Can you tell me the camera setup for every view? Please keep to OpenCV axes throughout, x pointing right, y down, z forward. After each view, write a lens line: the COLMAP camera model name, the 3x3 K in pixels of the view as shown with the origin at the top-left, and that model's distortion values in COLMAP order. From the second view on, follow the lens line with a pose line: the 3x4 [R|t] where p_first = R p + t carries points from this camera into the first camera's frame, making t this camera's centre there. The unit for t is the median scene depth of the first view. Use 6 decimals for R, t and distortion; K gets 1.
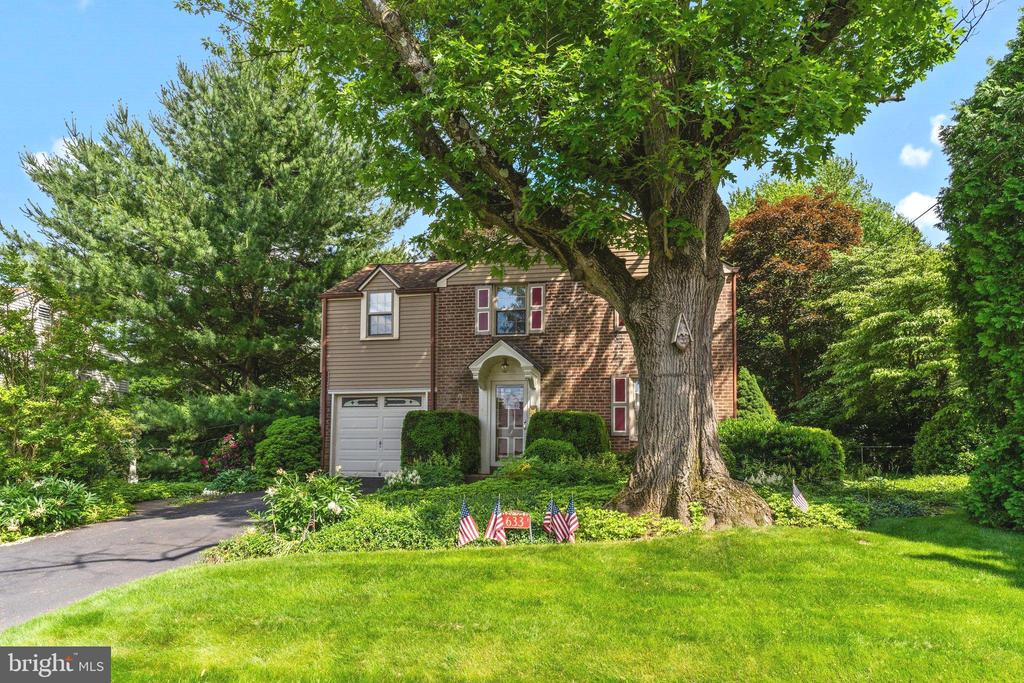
lens RADIAL K [[617.5, 0, 523.6], [0, 617.5, 361.3], [0, 0, 1]] dist [-0.001703, -0.005027]
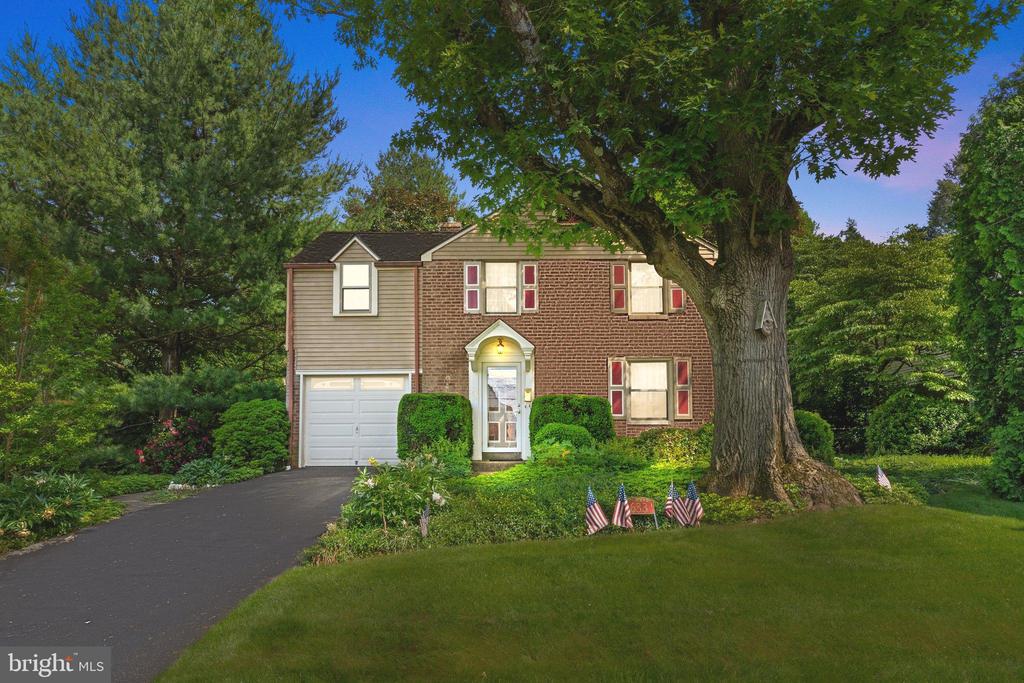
lens RADIAL K [[652.9, 0, 508.5], [0, 652.9, 343.4], [0, 0, 1]] dist [-0.009746, 0.006019]
pose [[0.984254, 0.016211, 0.176017, -0.192833], [-0.017023, 0.999850, 0.003100, -0.001311], [-0.175940, -0.006047, 0.984382, 0.005663]]
